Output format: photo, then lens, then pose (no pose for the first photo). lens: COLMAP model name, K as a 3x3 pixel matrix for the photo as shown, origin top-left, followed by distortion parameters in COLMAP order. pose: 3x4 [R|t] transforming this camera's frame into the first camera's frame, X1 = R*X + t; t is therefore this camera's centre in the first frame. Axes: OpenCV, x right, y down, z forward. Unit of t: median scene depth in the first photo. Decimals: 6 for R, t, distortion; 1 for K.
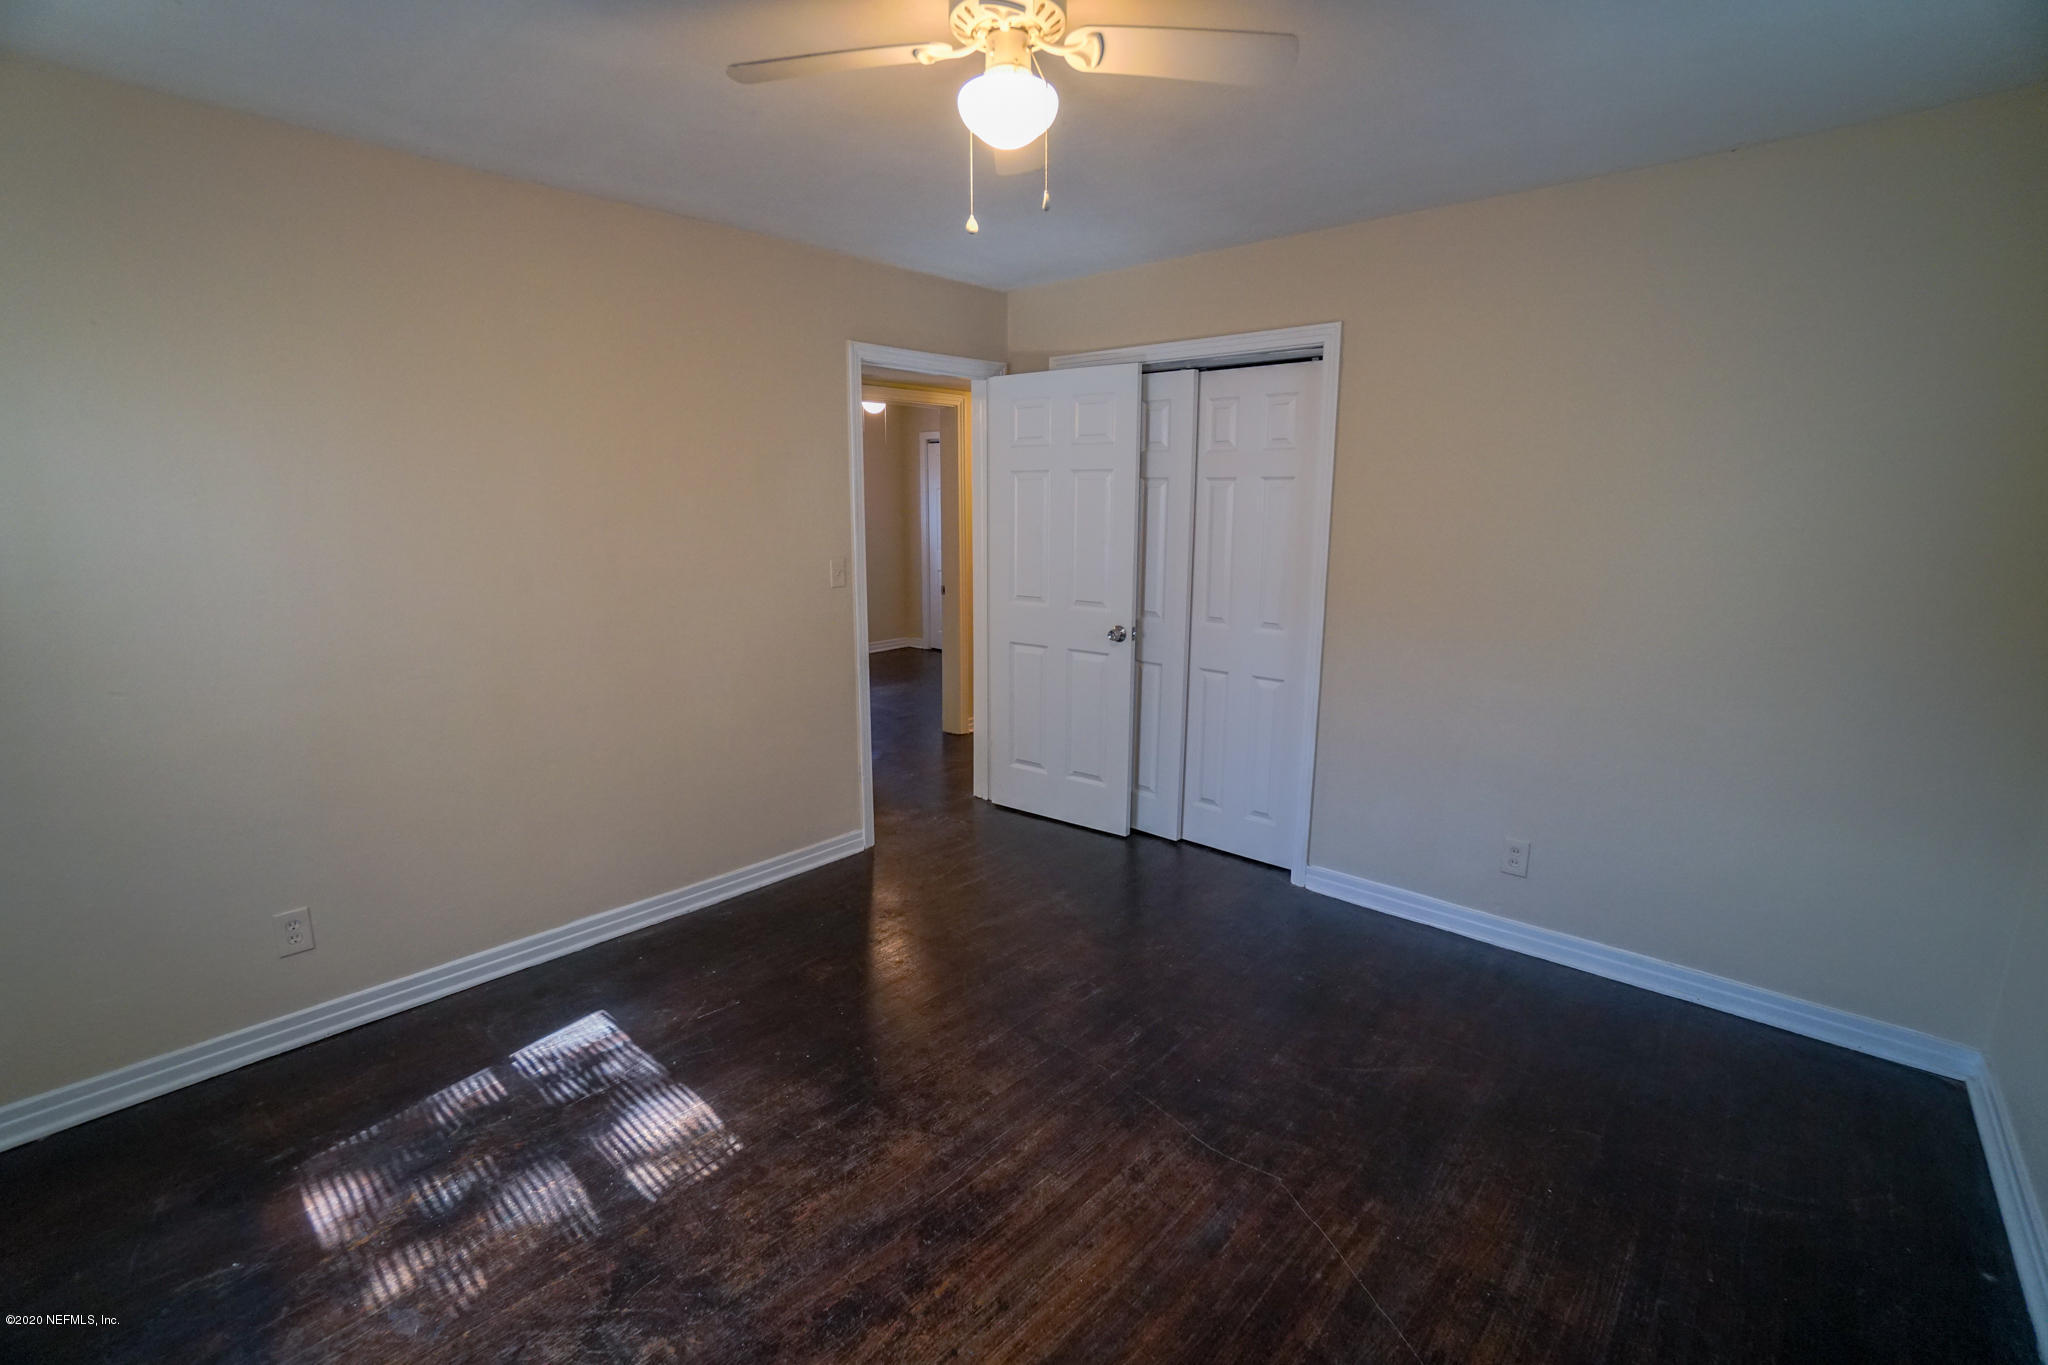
lens RADIAL K [[907.0, 0, 1007.2], [0, 907.0, 667.4], [0, 0, 1]] dist [-0.026164, 0.000320]
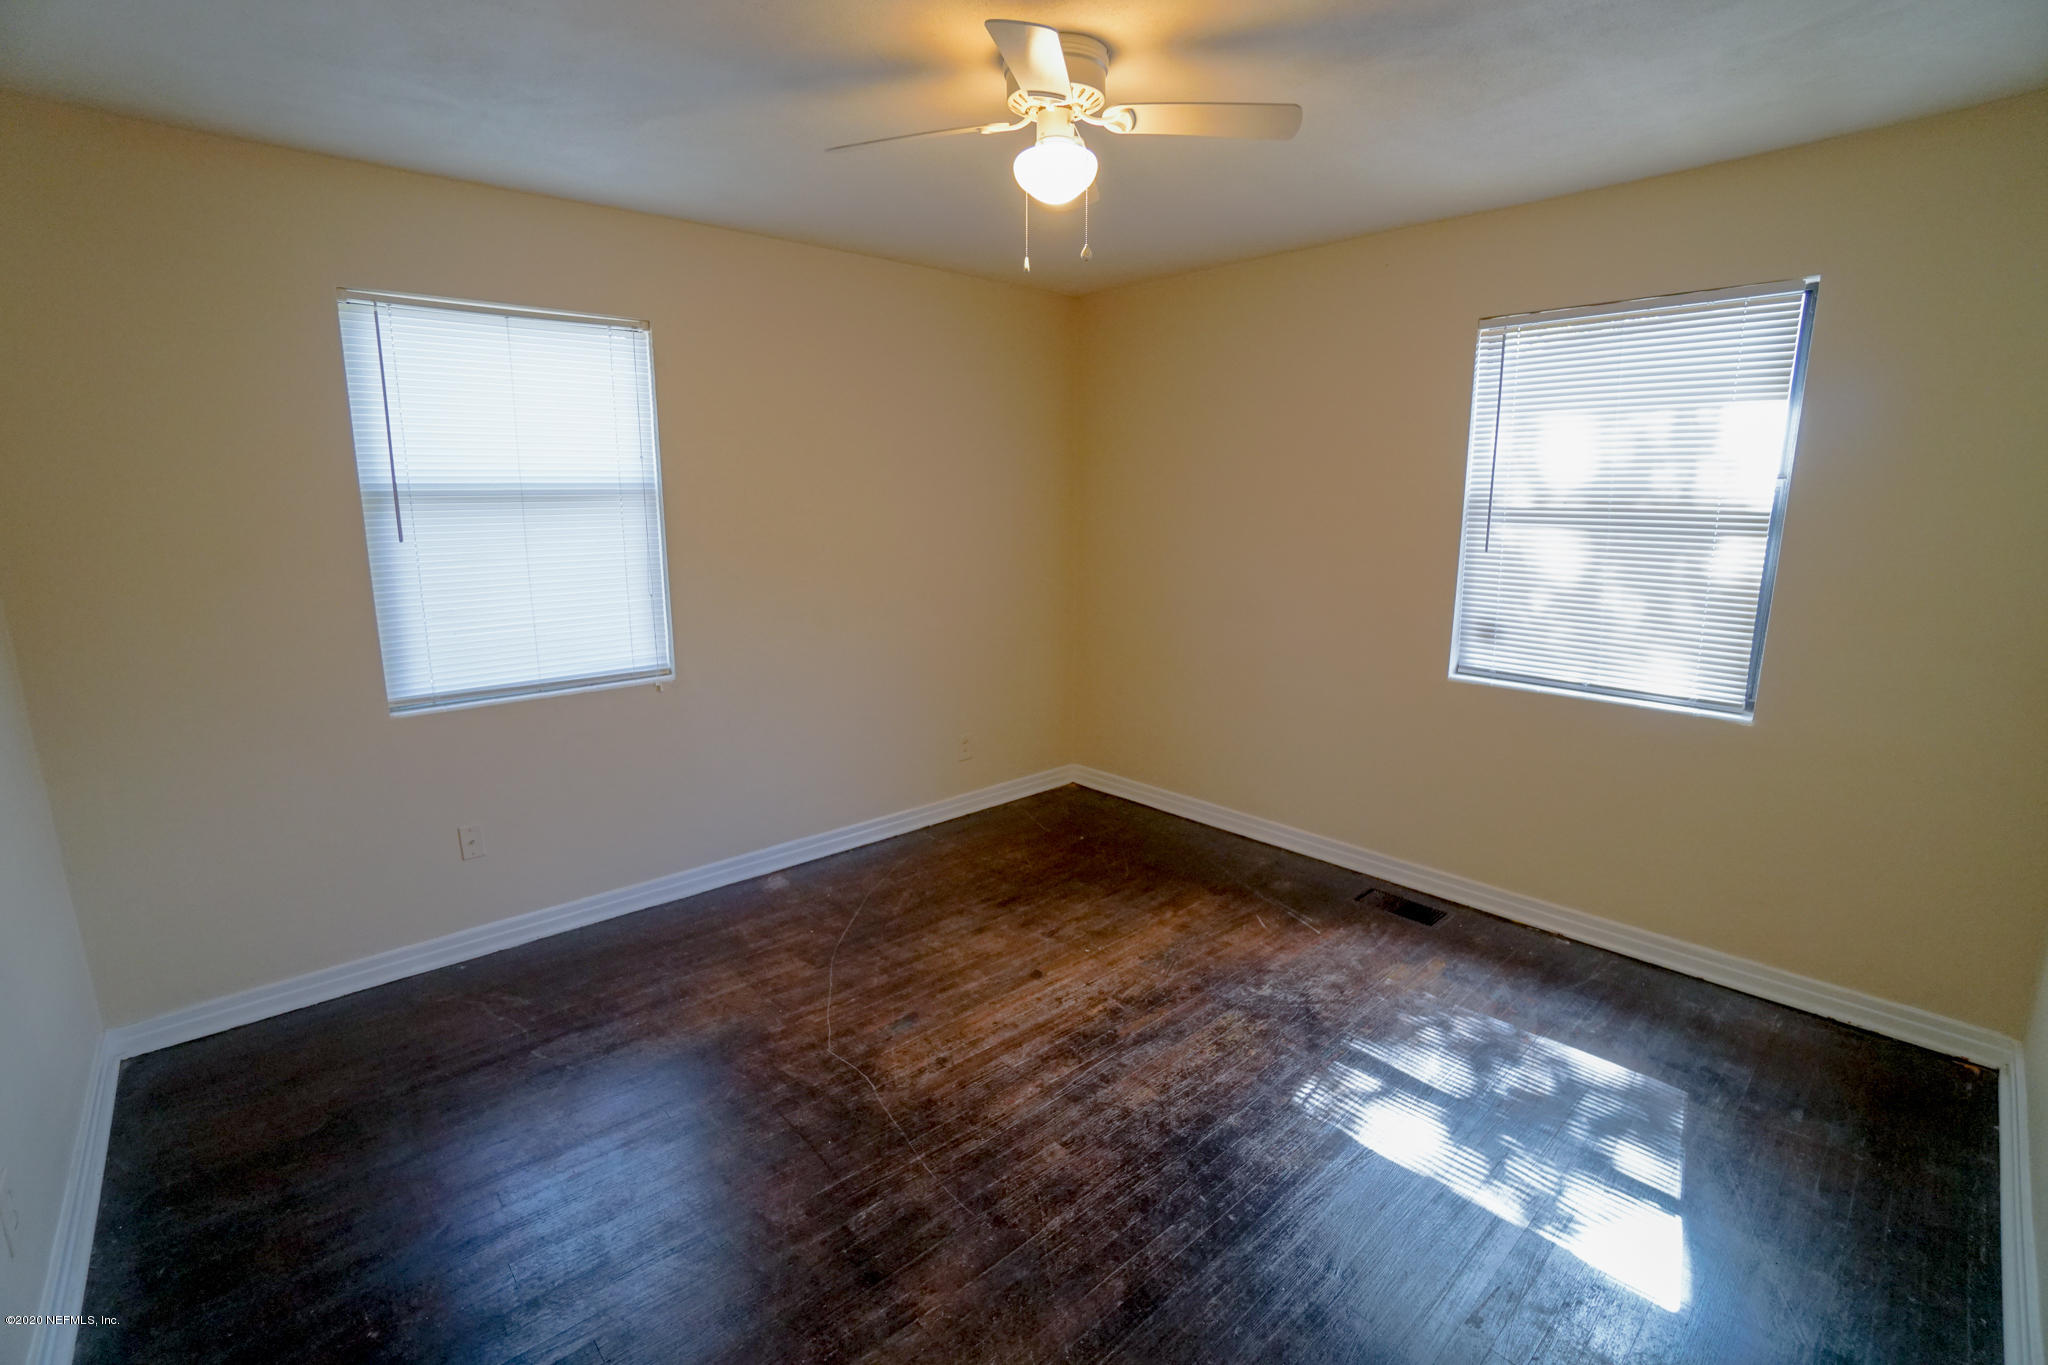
lens RADIAL K [[907.0, 0, 1007.2], [0, 907.0, 667.4], [0, 0, 1]] dist [-0.026164, 0.000320]
pose [[-0.994848, -0.019006, 0.099585, -0.052729], [0.018529, 0.931640, 0.362910, -0.358605], [-0.099675, 0.362885, -0.926488, 1.909384]]
